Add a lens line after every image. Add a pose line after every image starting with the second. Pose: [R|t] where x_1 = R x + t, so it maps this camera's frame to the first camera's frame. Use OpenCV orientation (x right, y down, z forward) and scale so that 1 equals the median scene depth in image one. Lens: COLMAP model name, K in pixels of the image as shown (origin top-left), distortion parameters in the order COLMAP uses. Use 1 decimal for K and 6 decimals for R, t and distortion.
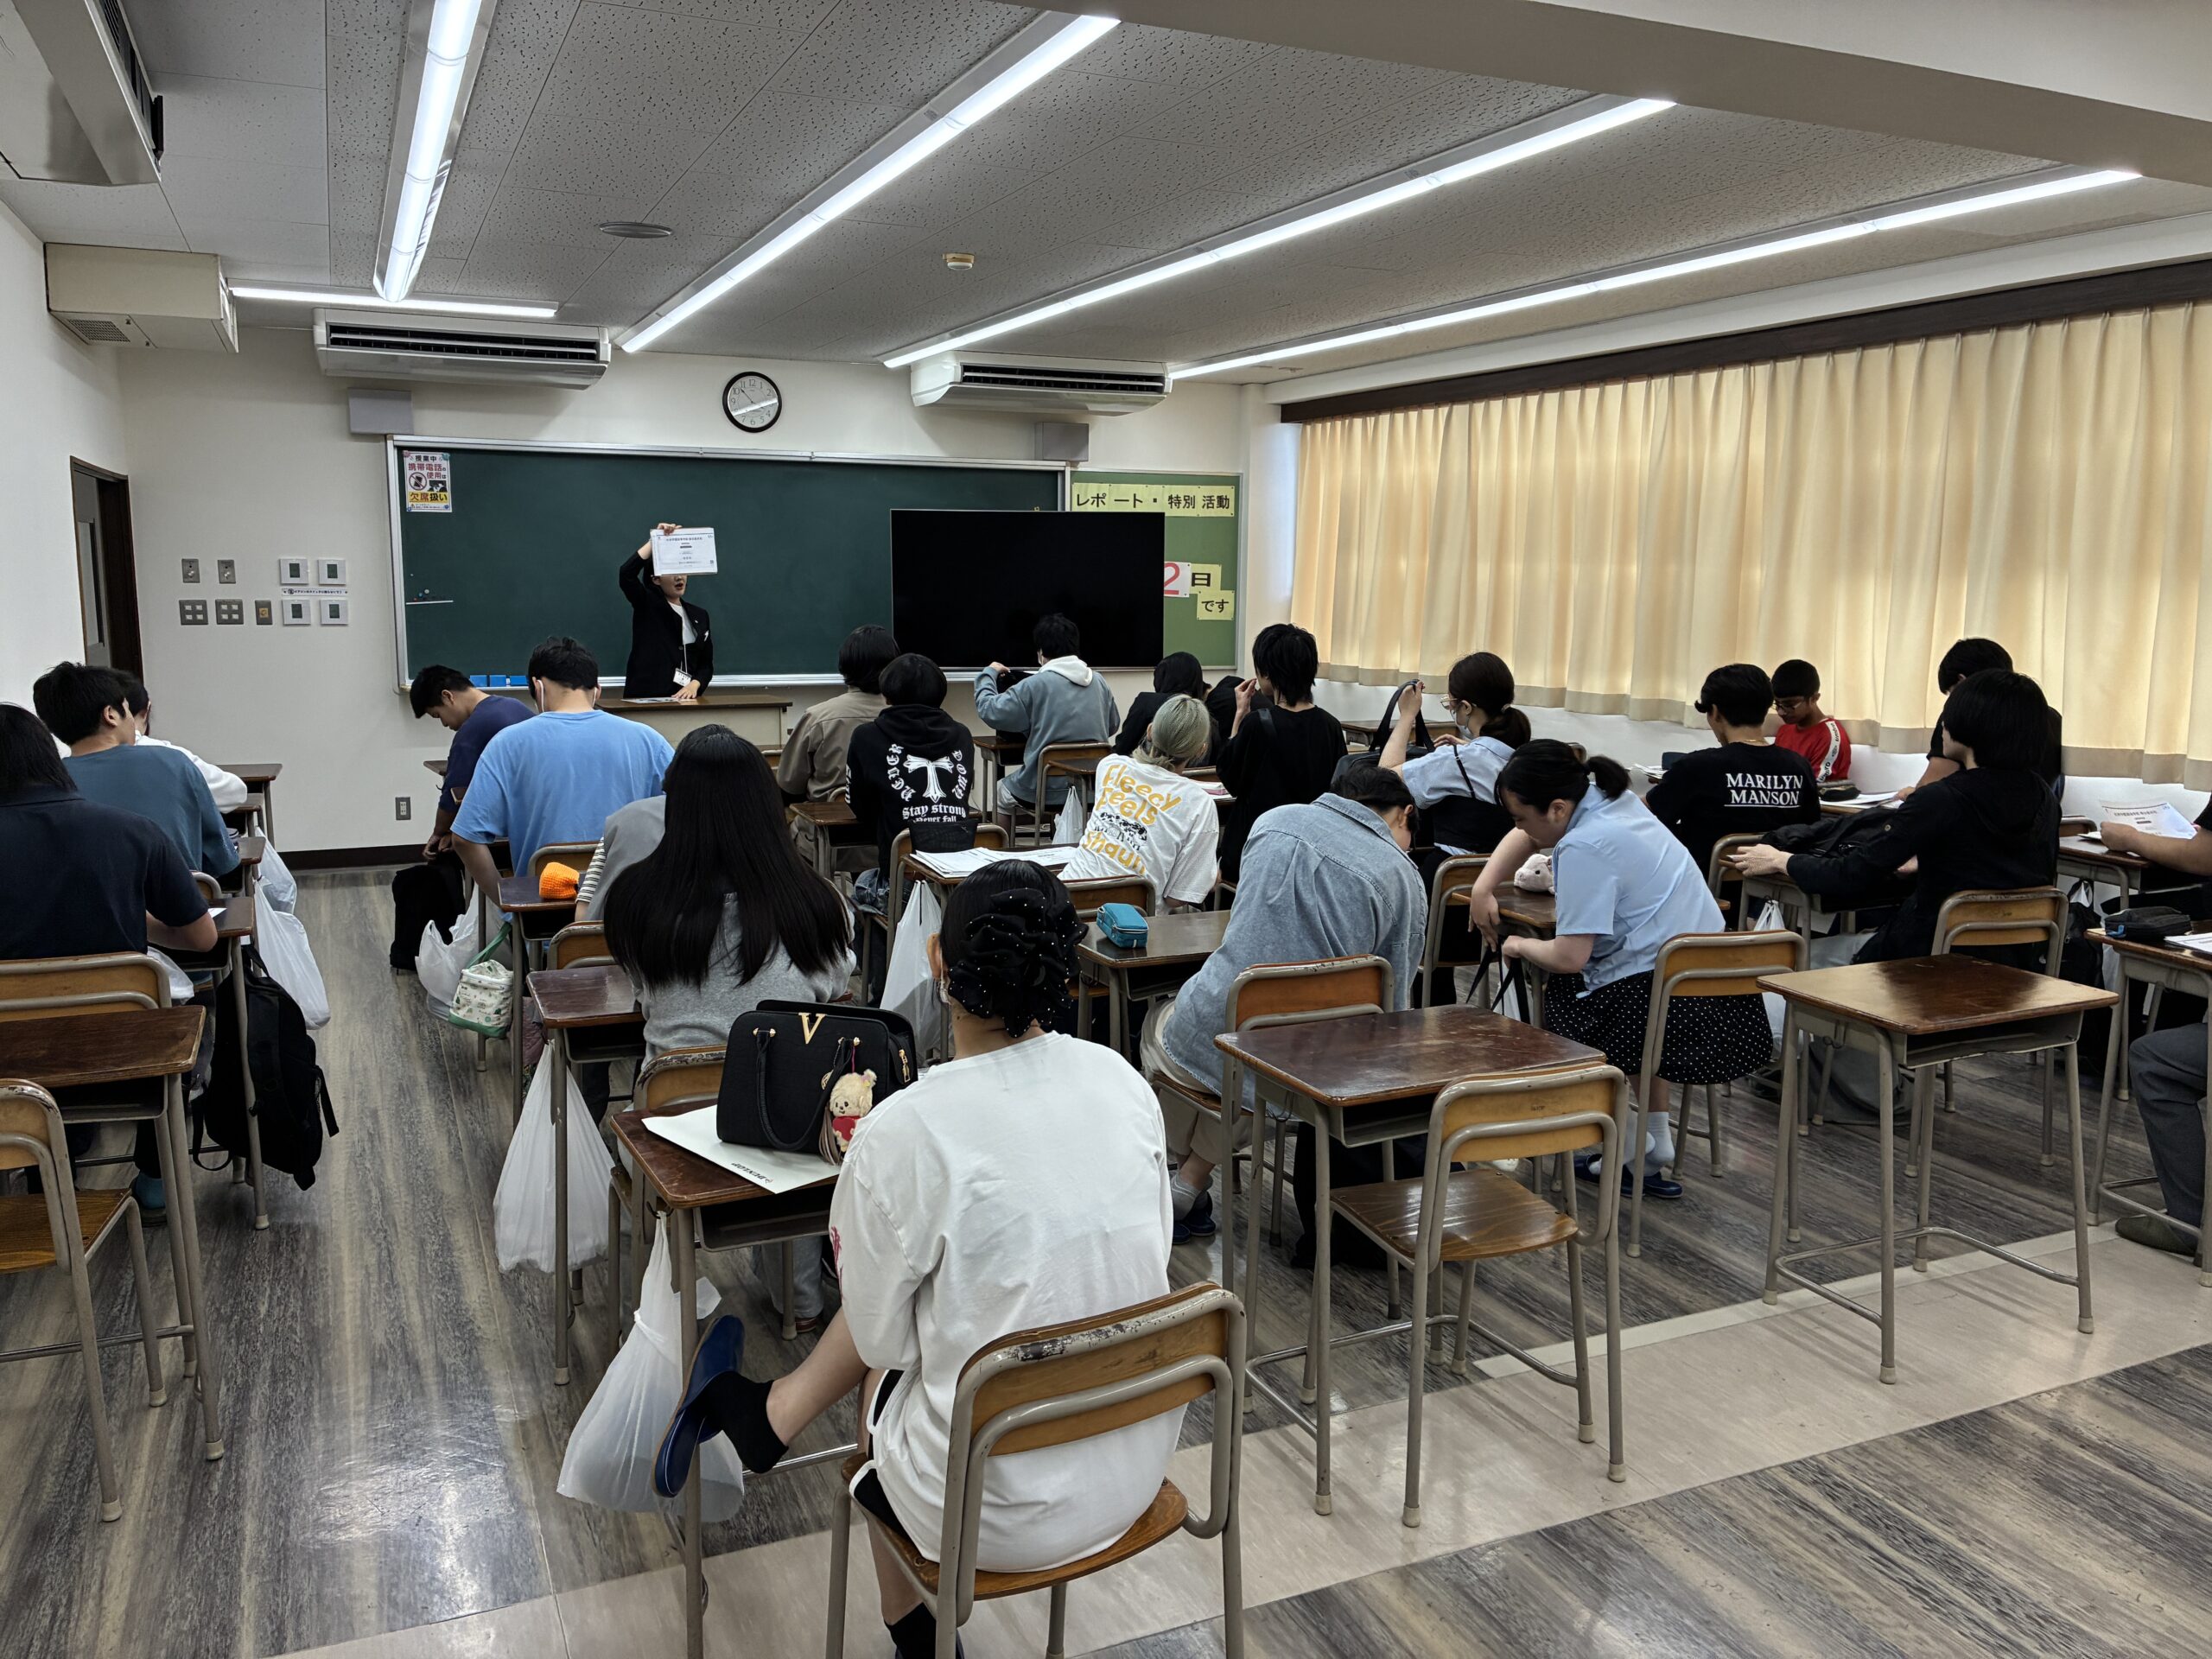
lens RADIAL K [[1690.8, 0, 1106.1], [0, 1690.8, 842.2], [0, 0, 1]] dist [0.049350, -0.071365]
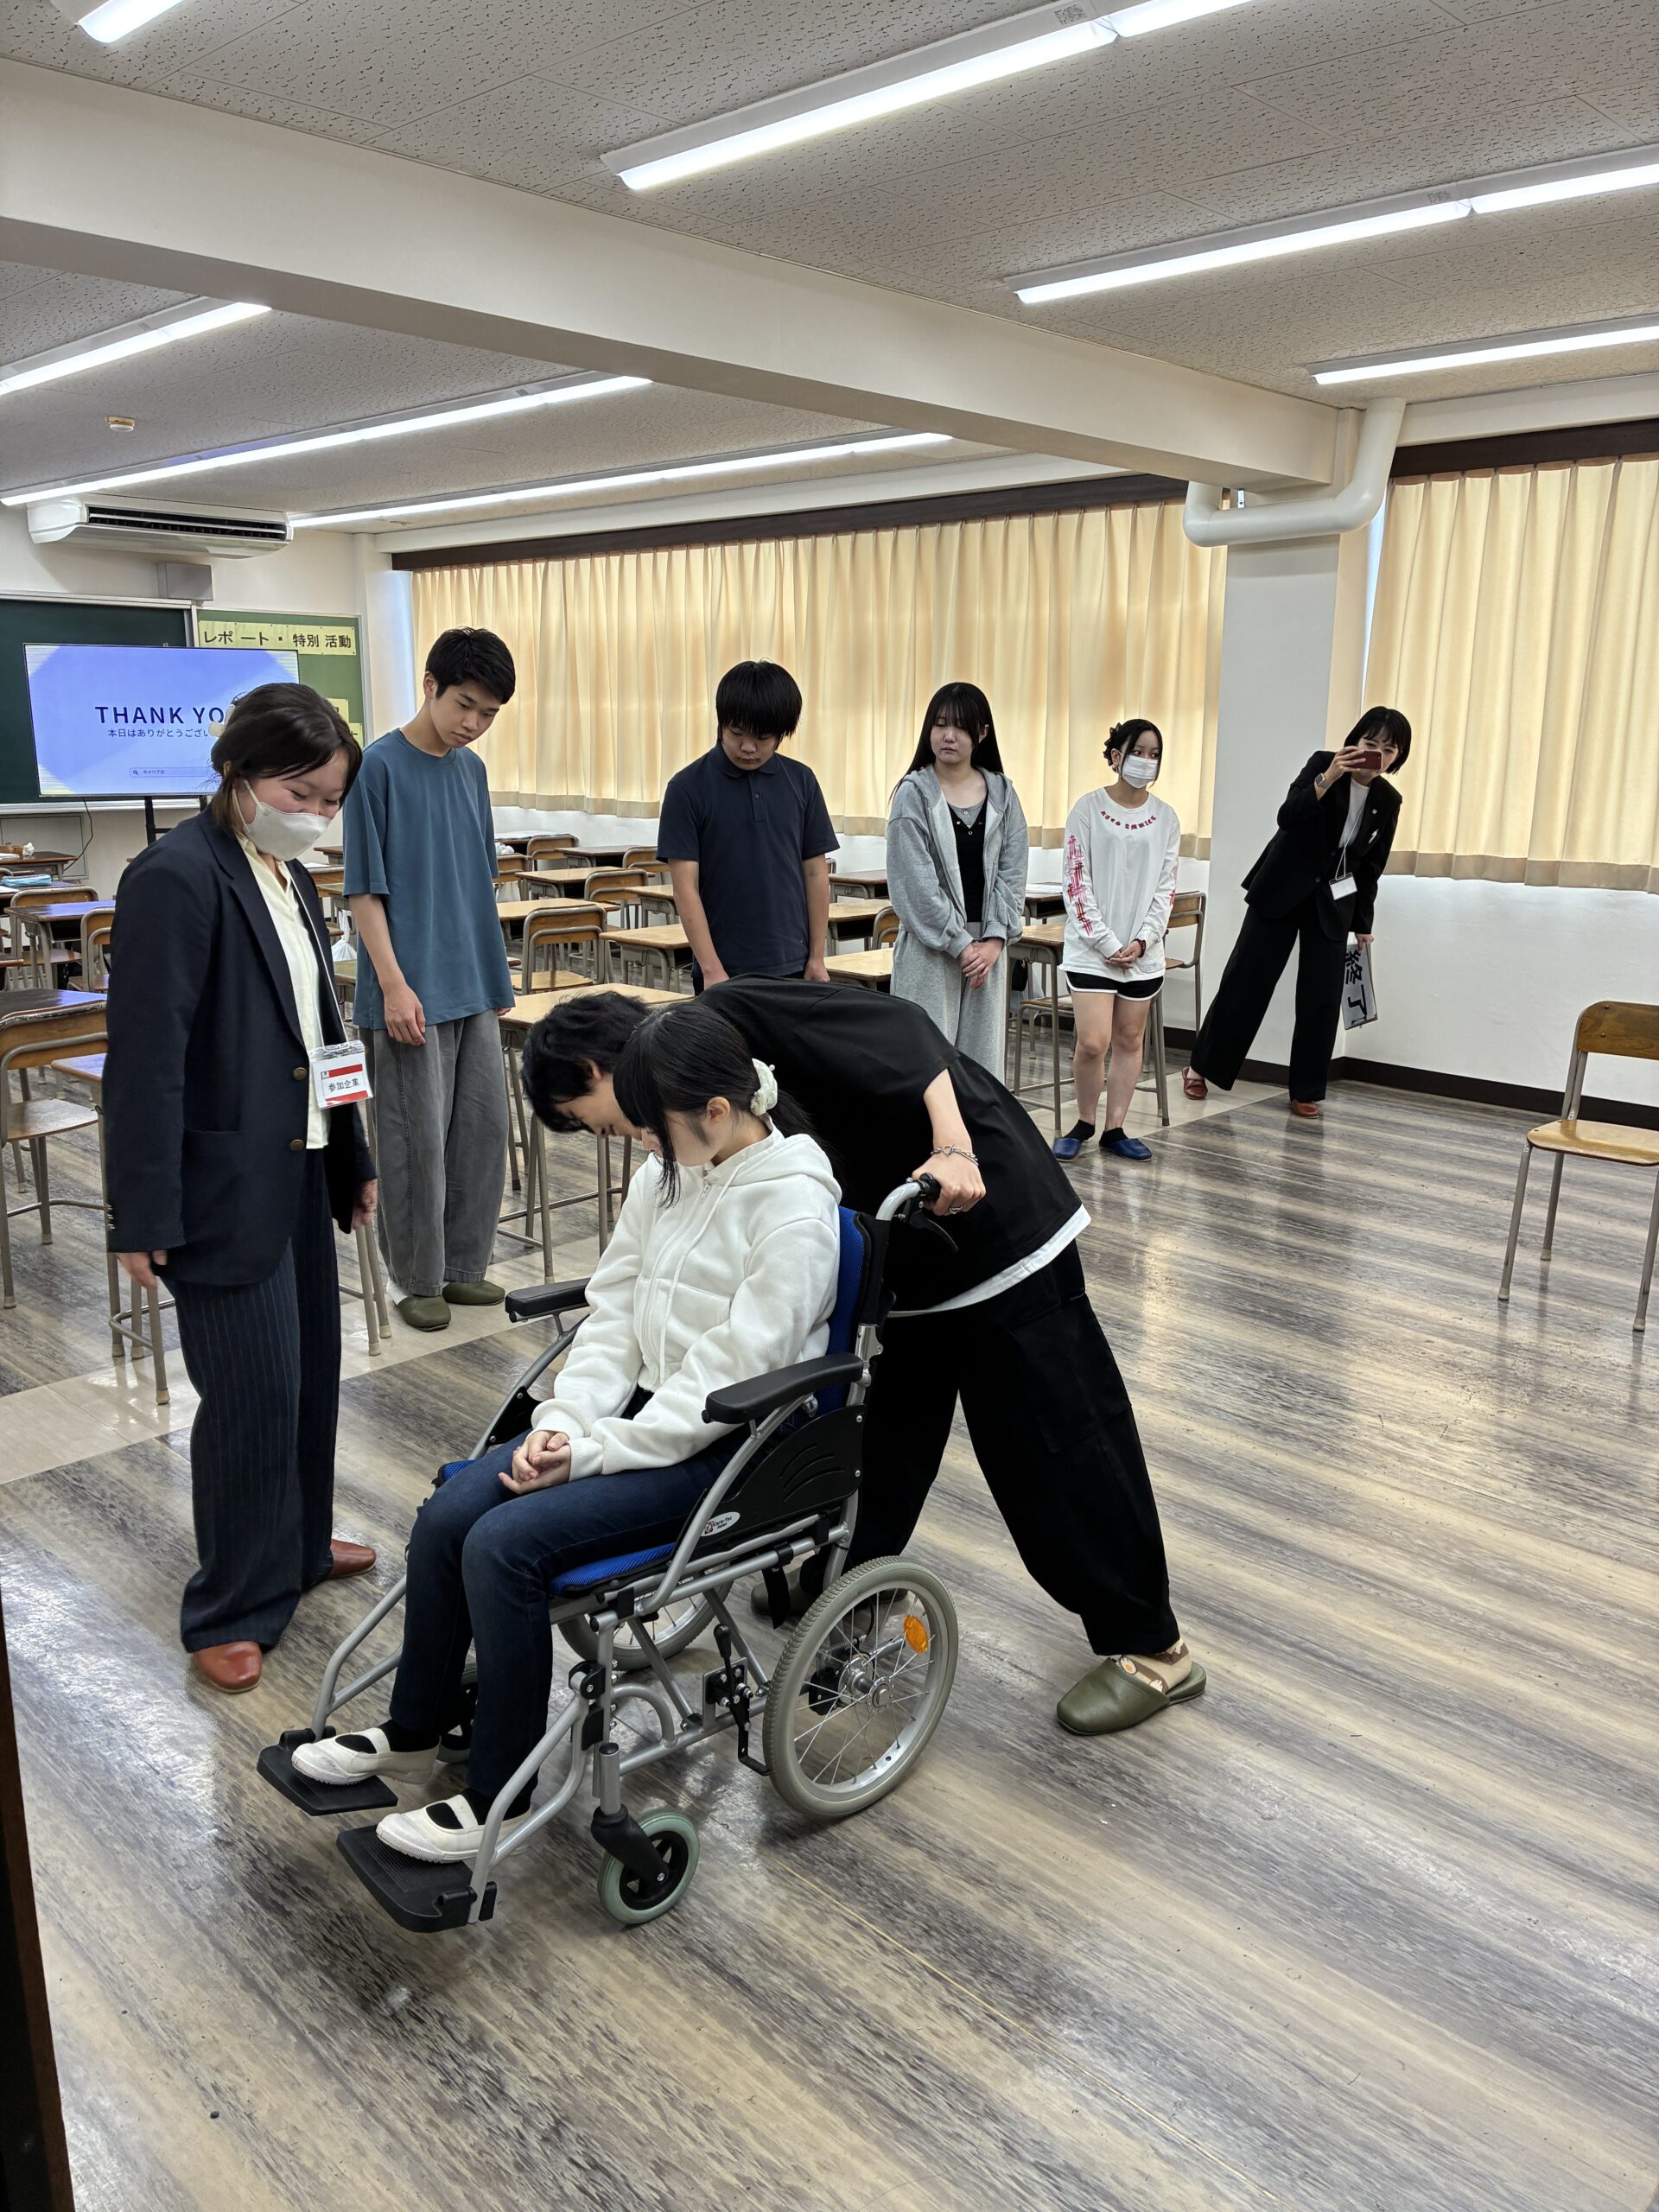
lens RADIAL K [[1690.8, 0, 844.2], [0, 1690.8, 1105.8], [0, 0, 1]] dist [0.049350, -0.071365]
pose [[0.930407, -0.085045, 0.356524, -0.054230], [0.061641, 0.995161, 0.076522, 0.039011], [-0.361307, -0.049220, 0.931147, -0.180883]]
